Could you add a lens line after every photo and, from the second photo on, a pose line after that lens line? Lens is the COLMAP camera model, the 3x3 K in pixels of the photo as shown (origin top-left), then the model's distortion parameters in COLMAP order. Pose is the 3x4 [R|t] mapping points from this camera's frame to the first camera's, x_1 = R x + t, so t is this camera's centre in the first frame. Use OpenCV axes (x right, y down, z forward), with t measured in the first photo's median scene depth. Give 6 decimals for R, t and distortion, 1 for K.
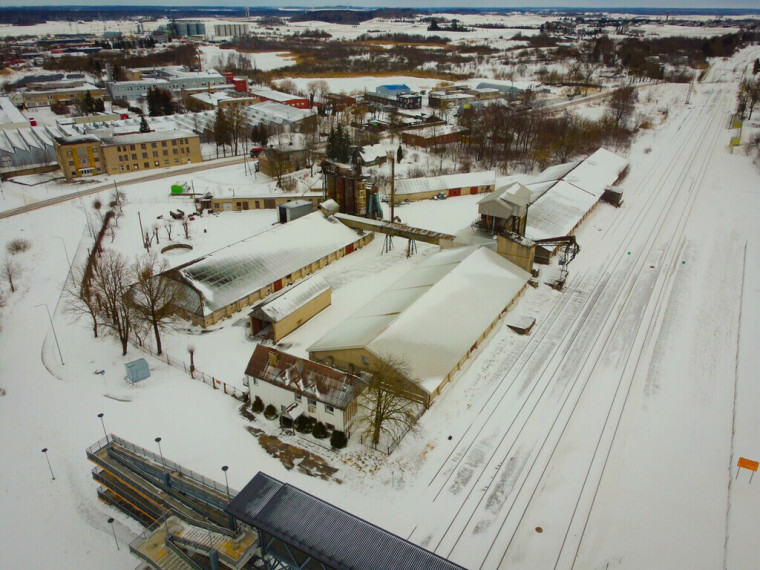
lens RADIAL K [[582.5, 0, 380.0], [0, 582.5, 285.0], [0, 0, 1]] dist [0.002726, -0.004739]
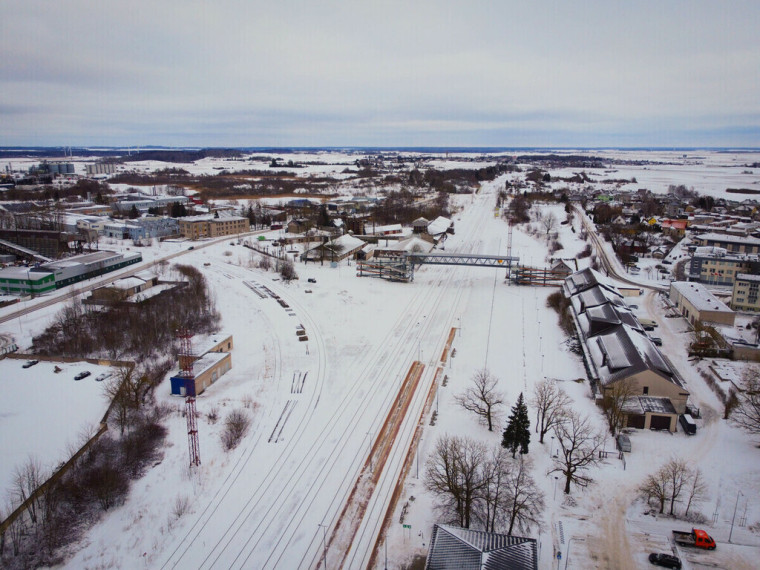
lens RADIAL K [[576.7, 0, 380.0], [0, 576.7, 285.0], [0, 0, 1]] dist [0.001847, -0.000169]
pose [[0.951471, -0.074149, 0.298671, -0.590248], [0.134657, 0.973008, -0.187411, 0.462448], [-0.276713, 0.218534, 0.935774, -1.065966]]
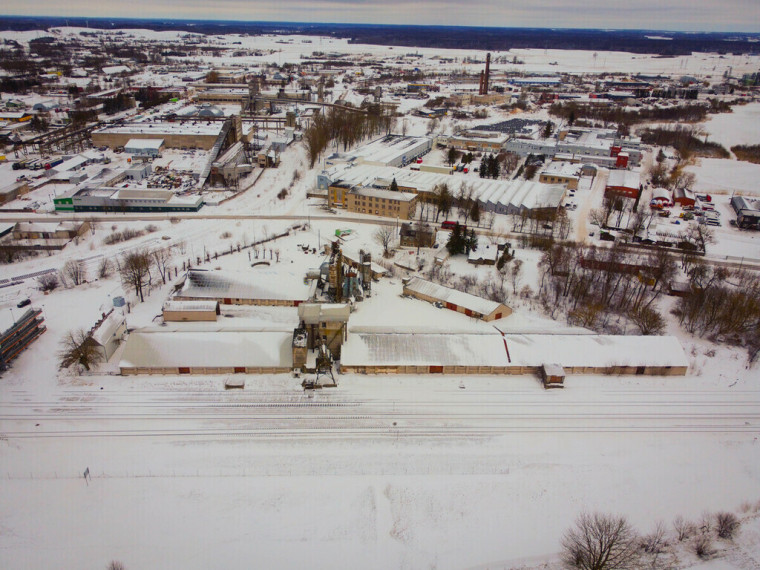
lens RADIAL K [[582.5, 0, 380.0], [0, 582.5, 285.0], [0, 0, 1]] dist [0.002726, -0.004739]
pose [[0.538910, 0.357159, -0.762898, 0.902231], [-0.377831, 0.911939, 0.160034, -0.327195], [0.752874, 0.202003, 0.626399, 0.184109]]
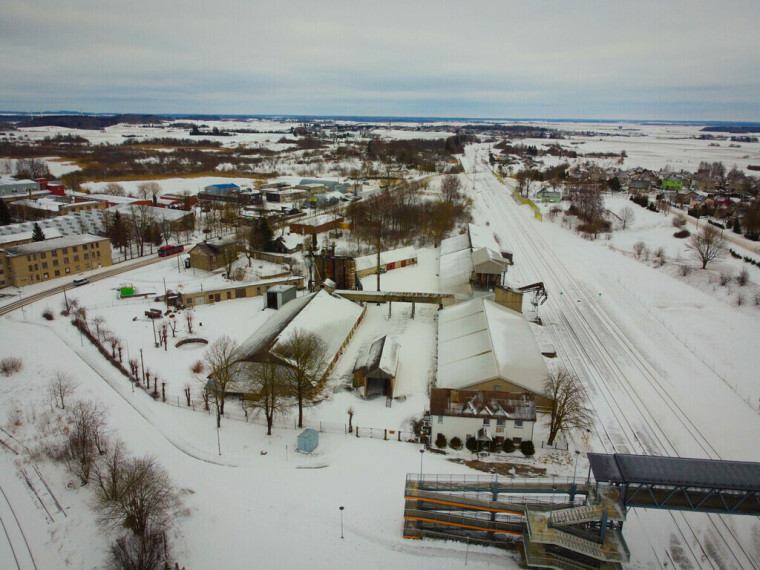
lens RADIAL K [[572.2, 0, 380.0], [0, 572.2, 285.0], [0, 0, 1]] dist [0.001784, -0.003947]
pose [[0.910297, -0.108964, 0.399357, -0.350626], [0.169464, 0.978282, -0.119355, 0.008976], [-0.377678, 0.176325, 0.908993, -0.016777]]
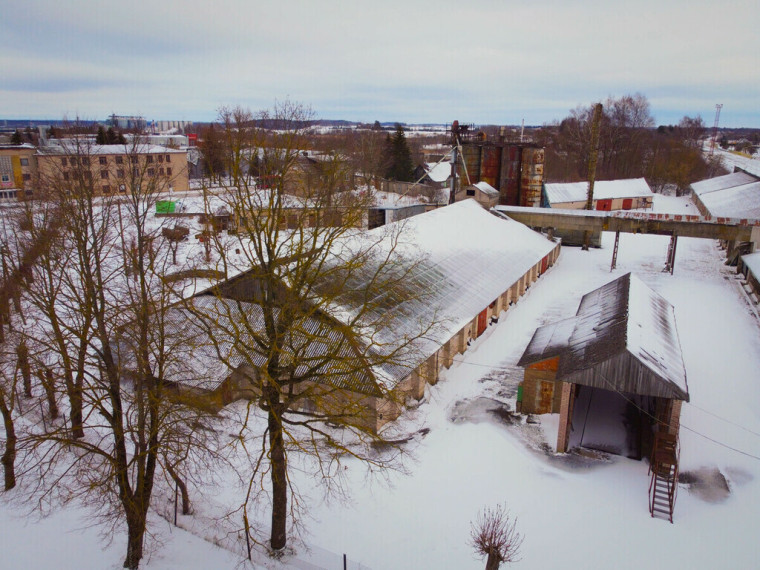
lens RADIAL K [[576.7, 0, 380.0], [0, 576.7, 285.0], [0, 0, 1]] dist [0.001847, -0.000169]
pose [[0.993191, -0.025344, 0.113711, -0.200340], [0.044530, 0.984521, -0.169516, 0.028612], [-0.107654, 0.173426, 0.978945, 0.408674]]
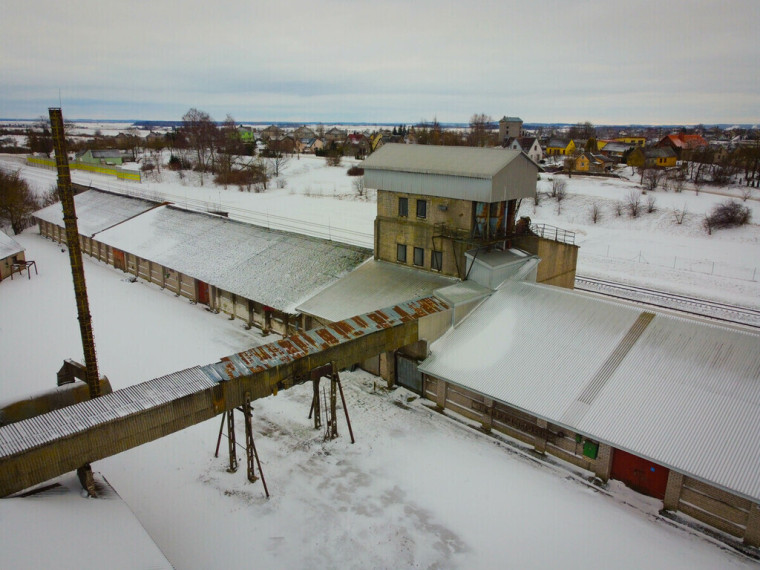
lens RADIAL K [[576.7, 0, 380.0], [0, 576.7, 285.0], [0, 0, 1]] dist [0.001847, -0.000169]
pose [[0.239719, -0.263771, 0.934323, -0.136630], [0.408802, 0.900330, 0.149288, -0.110329], [-0.880577, 0.346165, 0.323656, 0.668470]]
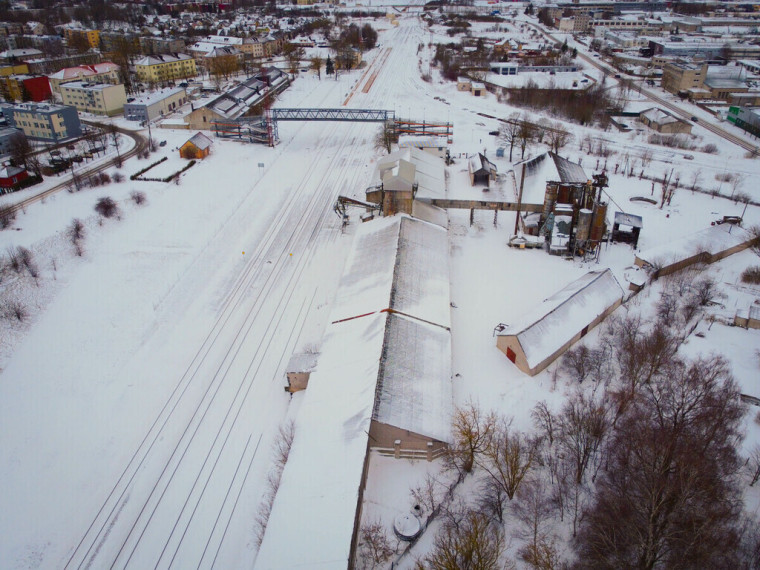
lens RADIAL K [[582.5, 0, 380.0], [0, 582.5, 285.0], [0, 0, 1]] dist [0.002726, -0.004739]
pose [[-0.900364, 0.210140, -0.381033, 0.525982], [-0.186546, 0.604704, 0.774295, -0.646505], [0.393122, 0.768228, -0.505253, 1.239279]]
